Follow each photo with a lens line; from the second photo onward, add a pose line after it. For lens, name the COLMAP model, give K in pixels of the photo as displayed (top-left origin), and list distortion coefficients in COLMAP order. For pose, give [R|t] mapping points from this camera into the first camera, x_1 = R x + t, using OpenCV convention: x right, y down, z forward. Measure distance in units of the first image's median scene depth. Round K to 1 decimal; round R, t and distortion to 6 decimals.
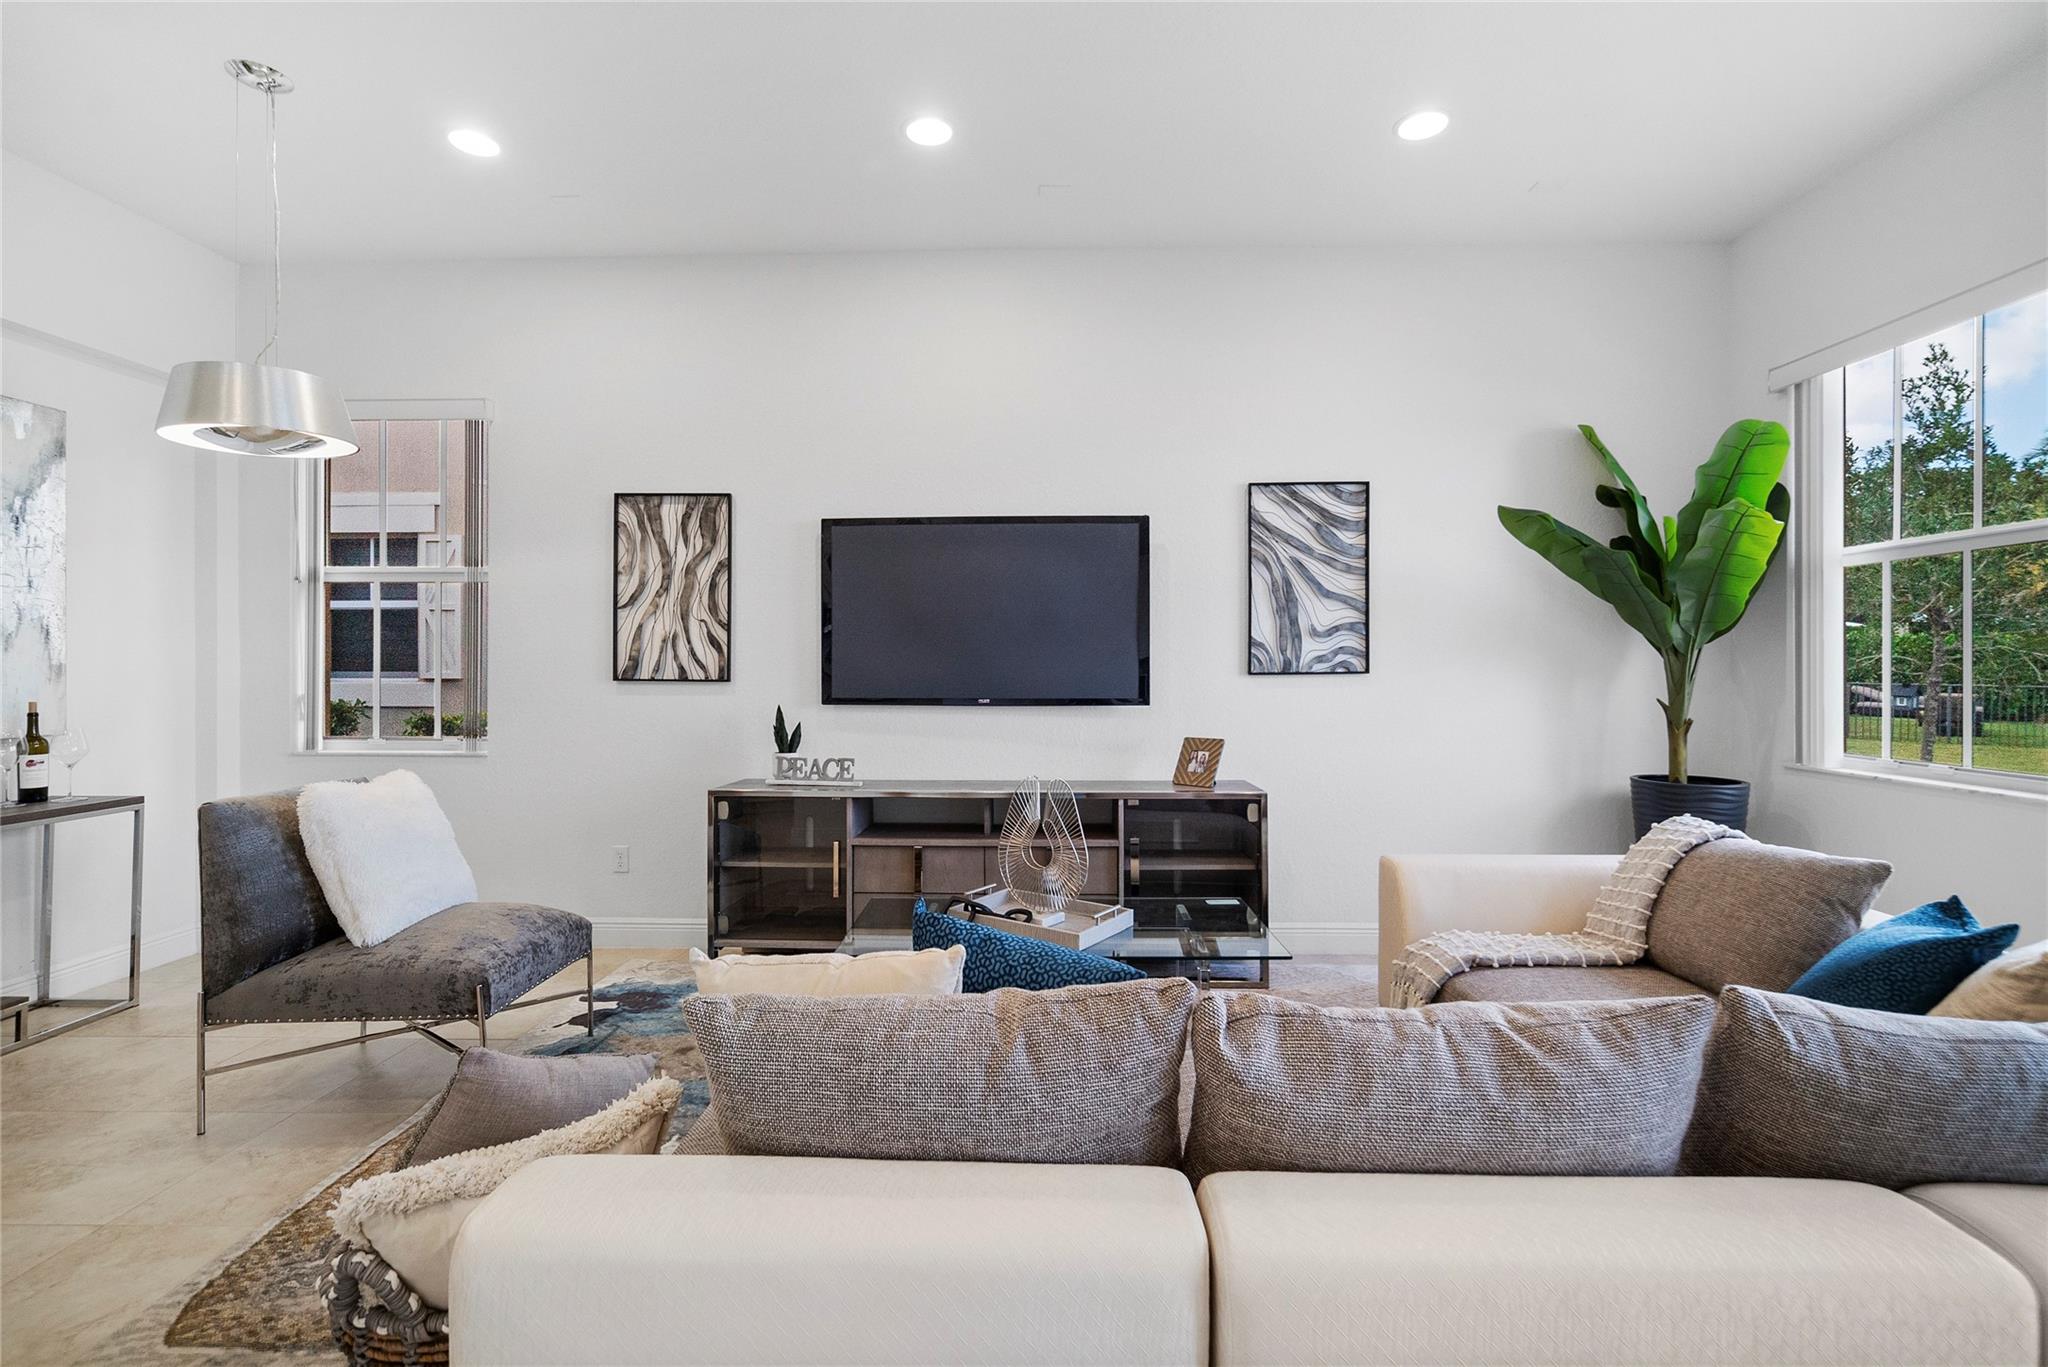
lens RADIAL K [[912.9, 0, 1017.5], [0, 912.9, 664.0], [0, 0, 1]] dist [-0.013026, 0.000212]
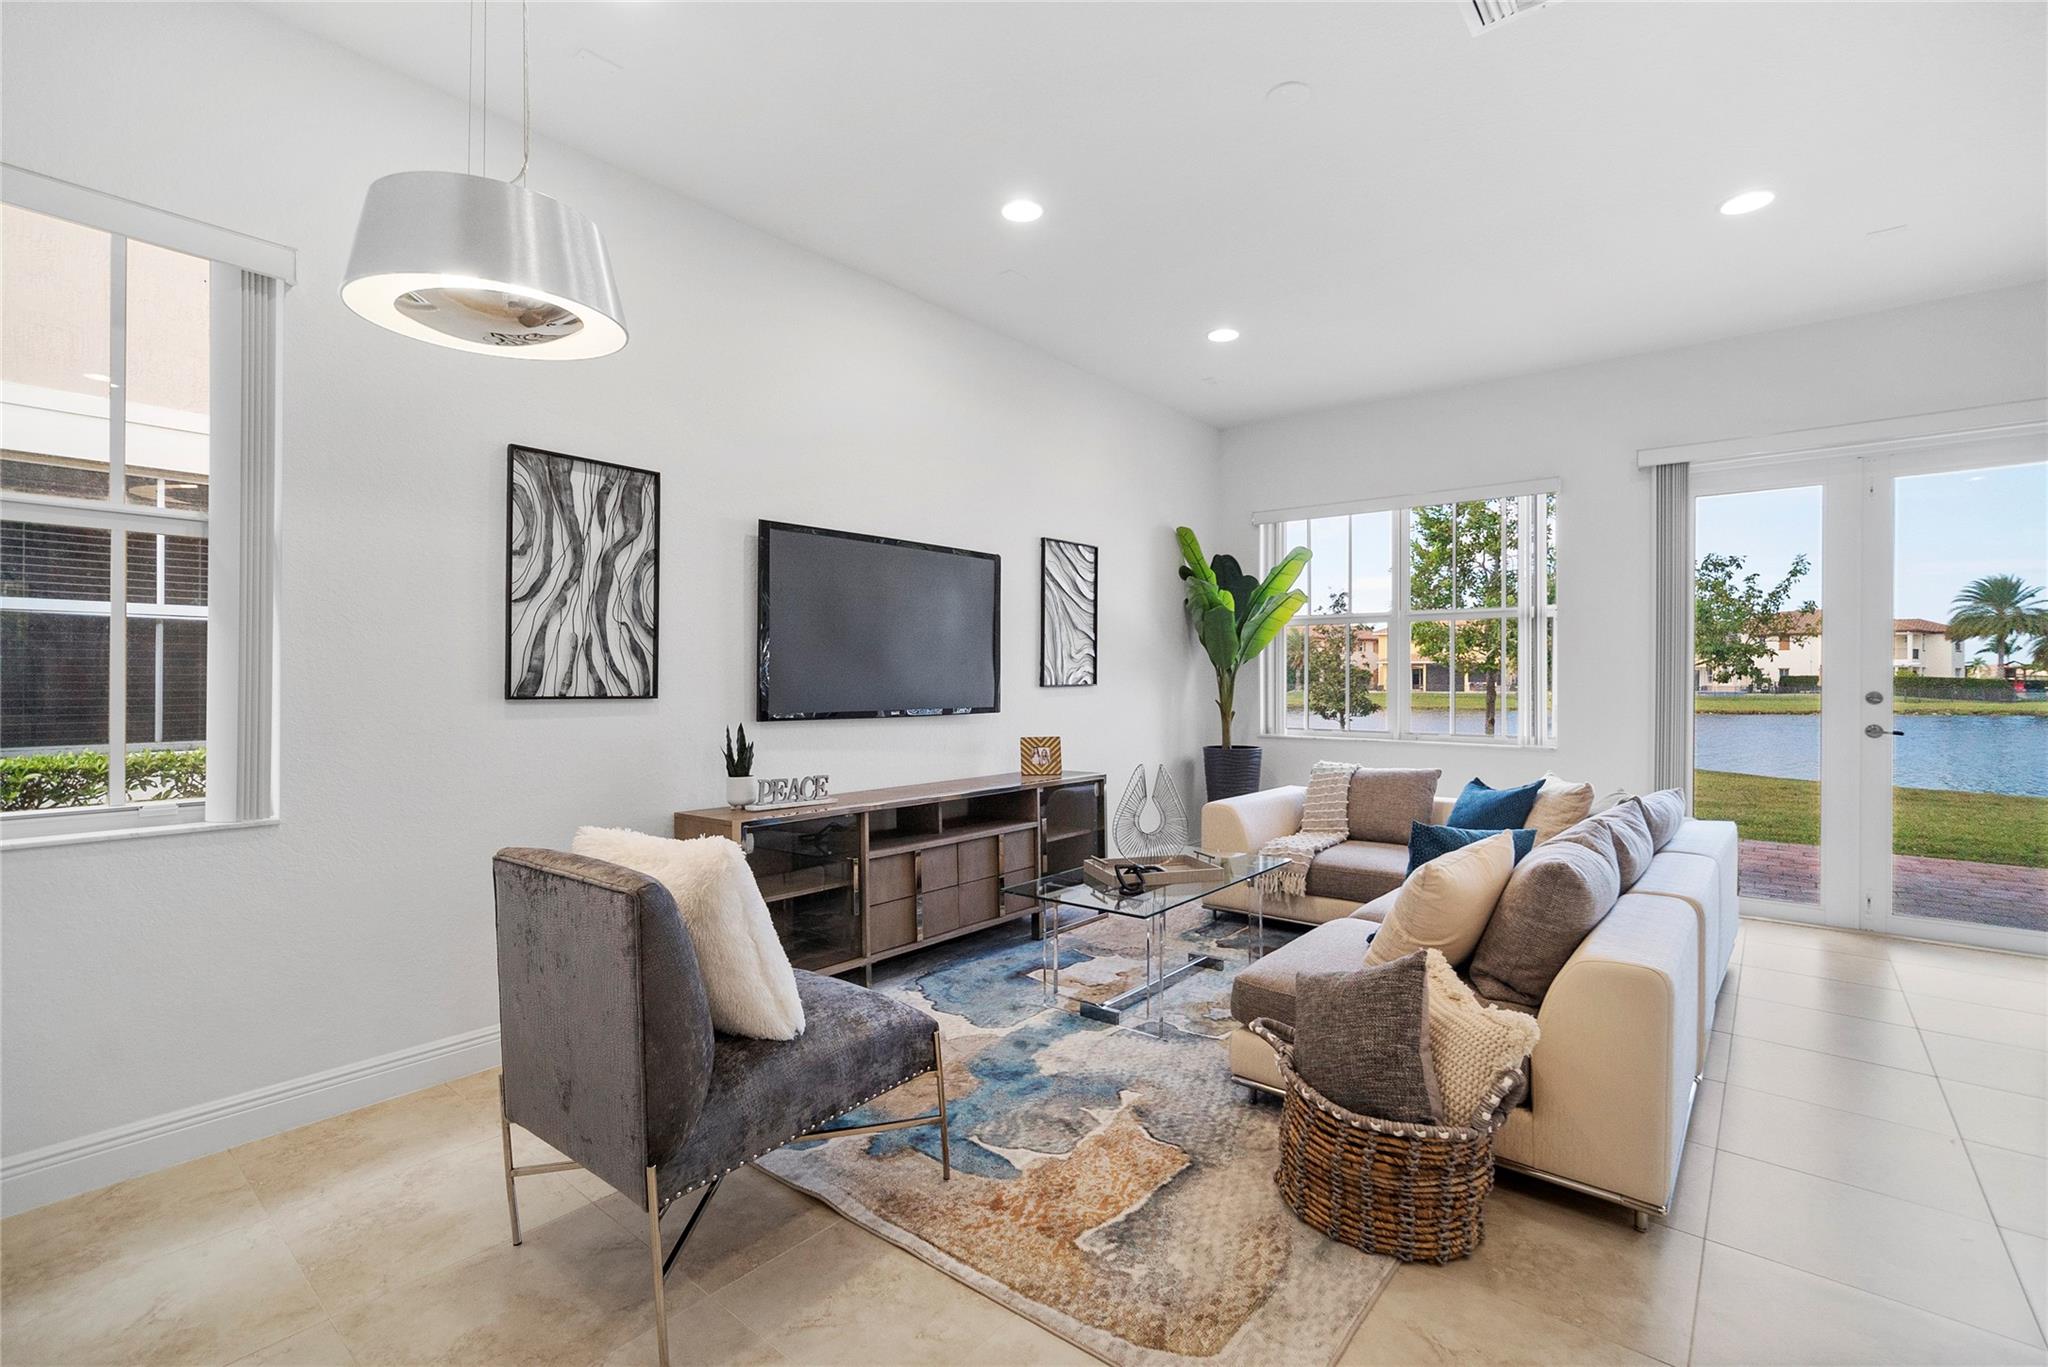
lens RADIAL K [[931.3, 0, 1034.4], [0, 931.3, 663.5], [0, 0, 1]] dist [-0.008793, 0.000717]
pose [[0.603911, 0.014558, 0.796919, -0.797936], [-0.004353, 0.999879, -0.014966, -0.001172], [-0.797040, 0.005569, 0.603901, 0.214743]]
